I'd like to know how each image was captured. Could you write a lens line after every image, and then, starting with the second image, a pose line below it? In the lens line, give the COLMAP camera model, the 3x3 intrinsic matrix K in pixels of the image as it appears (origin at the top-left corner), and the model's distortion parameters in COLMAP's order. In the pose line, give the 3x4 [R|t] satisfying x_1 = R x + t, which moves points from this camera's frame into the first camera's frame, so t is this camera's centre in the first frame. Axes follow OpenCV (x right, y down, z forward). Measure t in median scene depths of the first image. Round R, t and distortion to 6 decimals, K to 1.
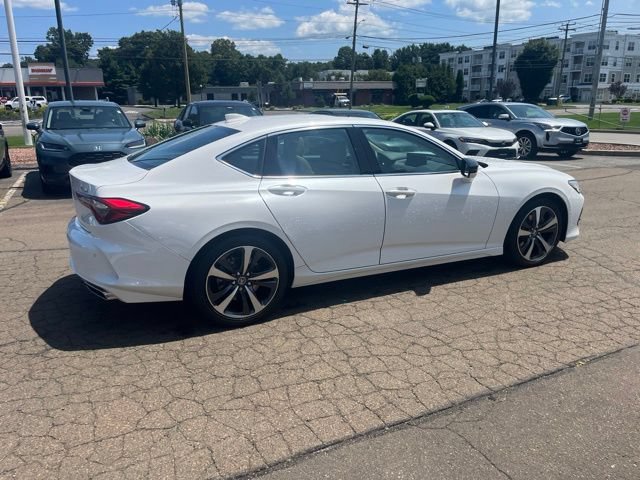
lens RADIAL K [[484.4, 0, 320.6], [0, 484.4, 236.6], [0, 0, 1]] dist [0.074694, -0.095572]
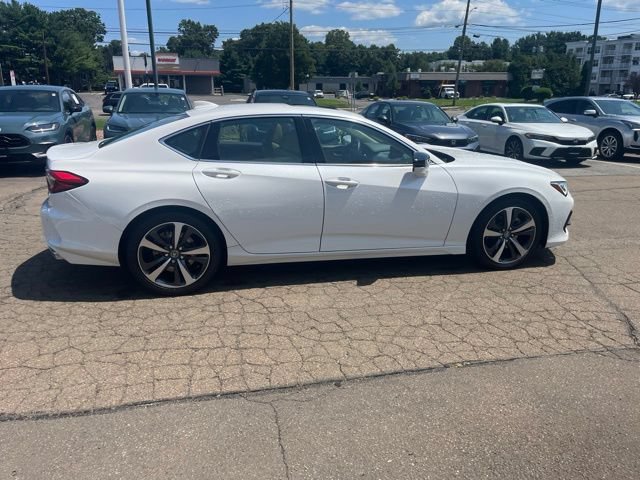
lens RADIAL K [[484.4, 0, 320.6], [0, 484.4, 236.6], [0, 0, 1]] dist [0.074694, -0.095572]
pose [[0.975631, 0.079139, -0.204650, 0.269120], [-0.075574, 0.996822, 0.025187, -0.000345], [0.205993, -0.009107, 0.978511, -0.001390]]
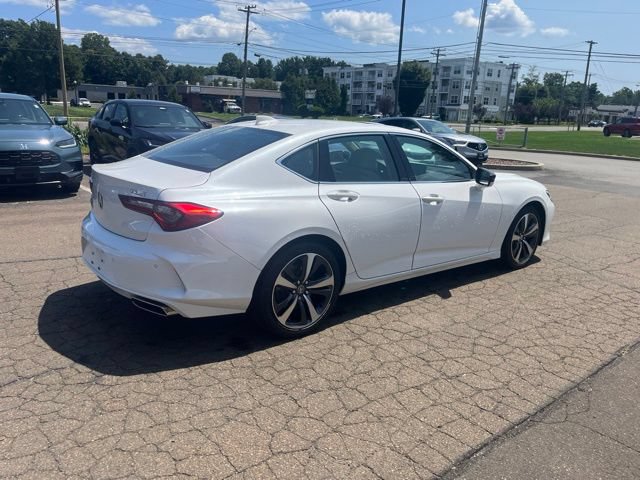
lens RADIAL K [[484.4, 0, 320.6], [0, 484.4, 236.6], [0, 0, 1]] dist [0.074694, -0.095572]
pose [[0.971915, -0.008665, 0.235174, -0.247884], [0.012493, 0.999813, -0.014794, 0.000735], [-0.235002, 0.017316, 0.971841, 0.041615]]
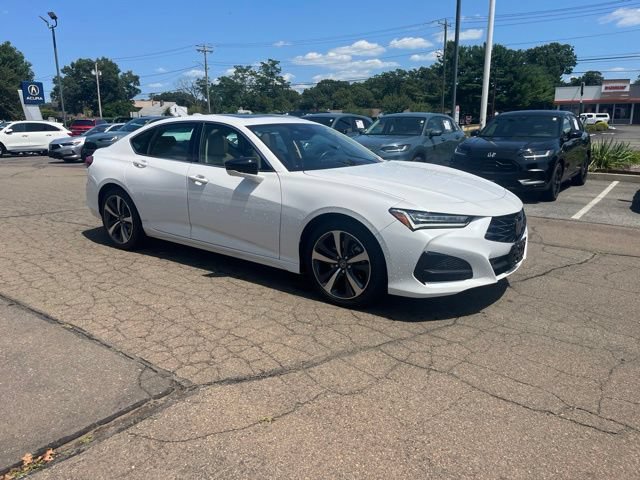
lens RADIAL K [[487.6, 0, 320.0], [0, 487.6, 240.0], [0, 0, 1]] dist [0.073342, -0.099021]
pose [[0.461482, 0.213680, -0.861031, 1.054760], [-0.239560, 0.964519, 0.110966, -0.119834], [0.854193, 0.155060, 0.496298, 0.551345]]
